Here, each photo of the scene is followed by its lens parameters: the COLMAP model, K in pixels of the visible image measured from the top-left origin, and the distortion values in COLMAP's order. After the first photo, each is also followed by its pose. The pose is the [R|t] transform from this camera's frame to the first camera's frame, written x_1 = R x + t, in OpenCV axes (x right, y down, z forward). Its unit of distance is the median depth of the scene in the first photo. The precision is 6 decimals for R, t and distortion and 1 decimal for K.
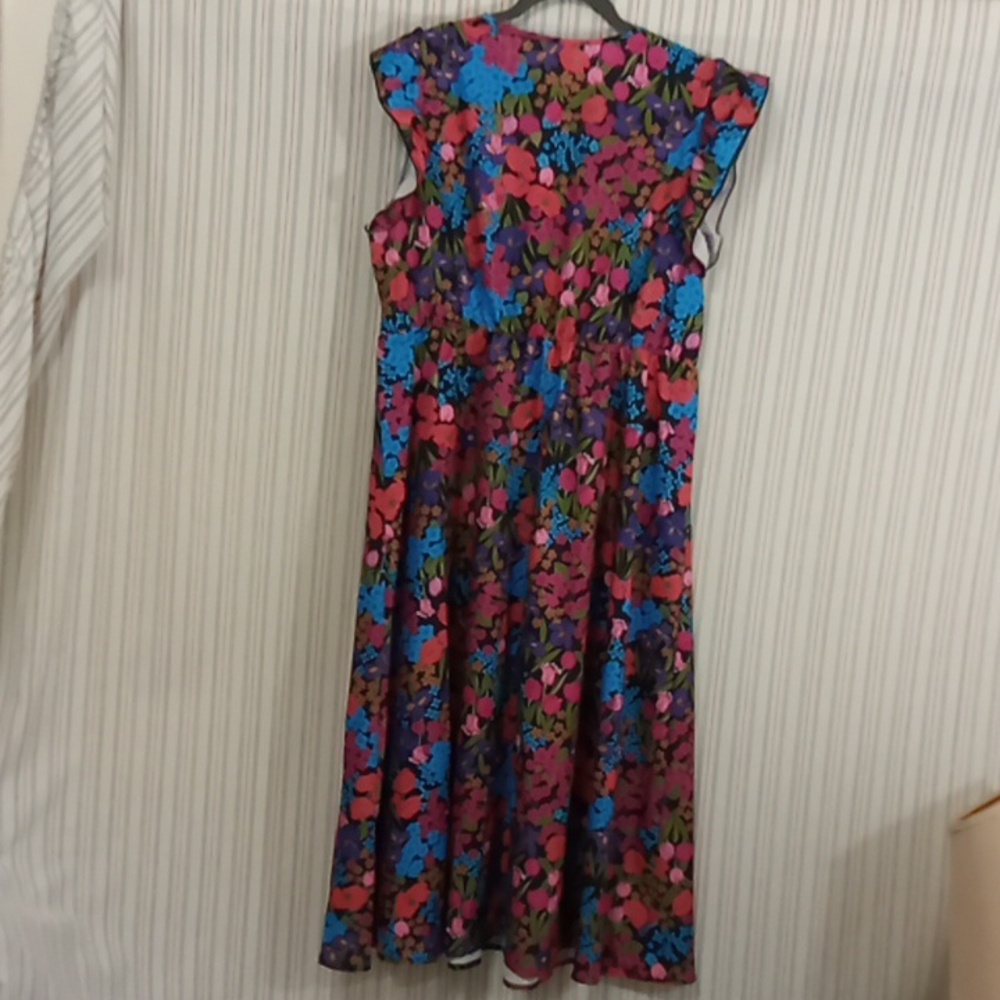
lens RADIAL K [[1595.1, 0, 500.0], [0, 1595.1, 500.0], [0, 0, 1]] dist [-0.018599, -0.141877]
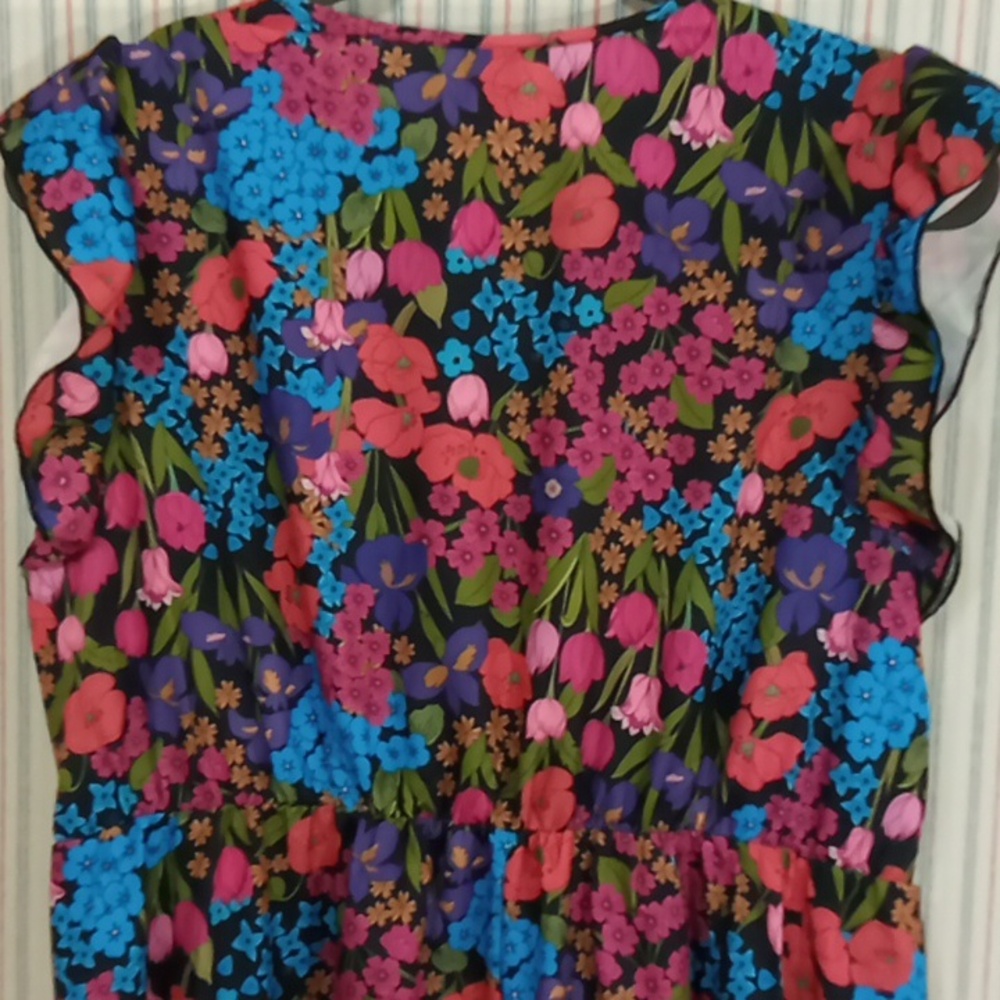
lens RADIAL K [[1507.0, 0, 500.5], [0, 1507.0, 401.6], [0, 0, 1]] dist [0.285750, -1.182845]
pose [[0.990764, -0.063910, -0.119592, 0.079141], [0.049729, 0.991765, -0.118021, -0.159193], [0.126150, 0.110983, 0.985783, 0.645729]]
